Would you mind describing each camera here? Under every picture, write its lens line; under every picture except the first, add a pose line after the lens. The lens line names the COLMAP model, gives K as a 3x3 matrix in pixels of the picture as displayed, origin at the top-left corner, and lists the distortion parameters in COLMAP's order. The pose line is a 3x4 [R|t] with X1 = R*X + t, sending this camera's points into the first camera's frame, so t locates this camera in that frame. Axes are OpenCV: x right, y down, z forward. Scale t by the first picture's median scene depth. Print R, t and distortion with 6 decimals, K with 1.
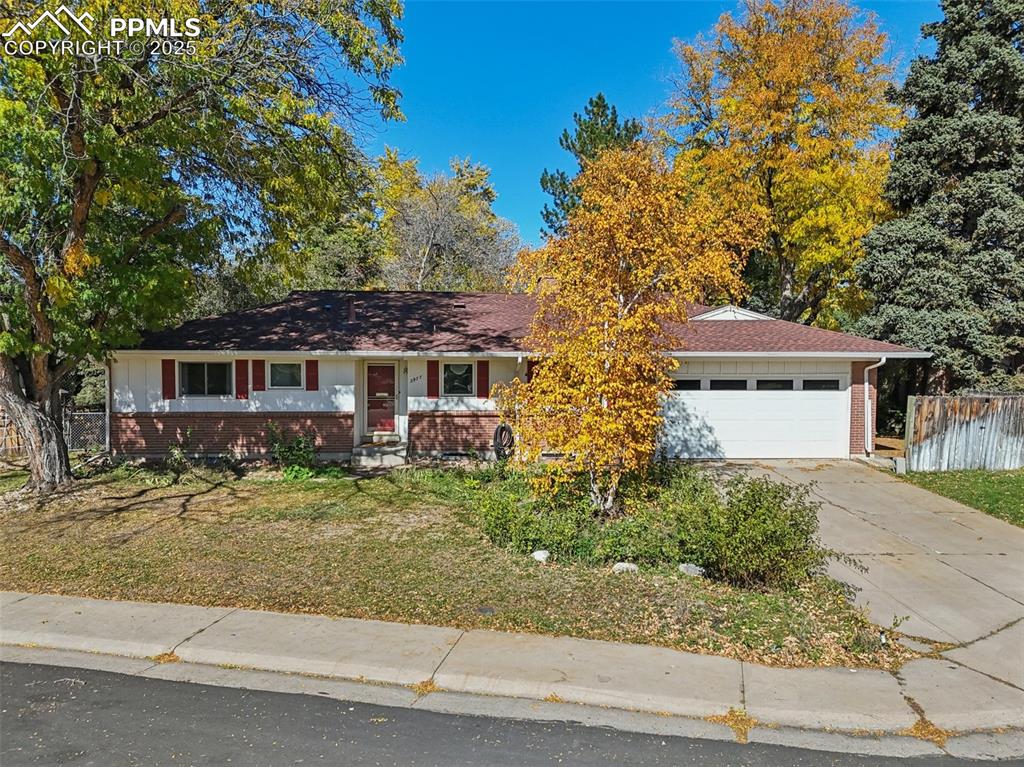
lens RADIAL K [[750.2, 0, 512.0], [0, 750.2, 383.5], [0, 0, 1]] dist [0.057514, -0.040859]
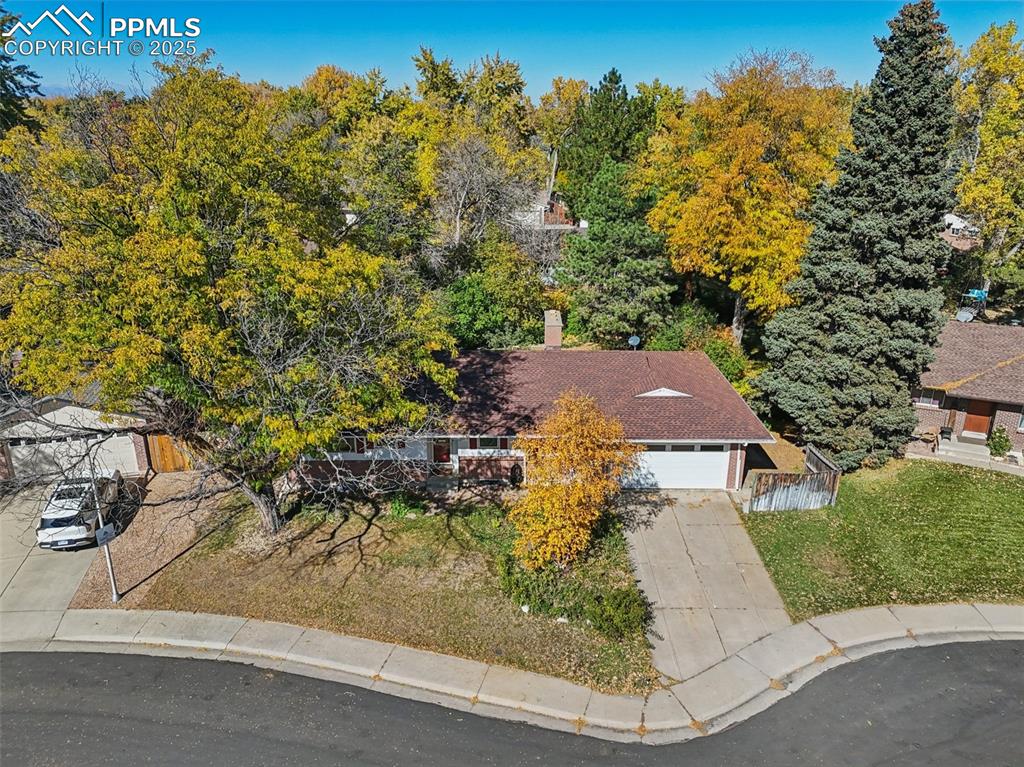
lens RADIAL K [[750.2, 0, 512.0], [0, 750.2, 383.5], [0, 0, 1]] dist [0.057514, -0.040859]
pose [[0.998822, 0.014982, -0.046164, 0.055230], [-0.000469, 0.954094, 0.299508, -0.638642], [0.048532, -0.299134, 0.952976, -0.537824]]
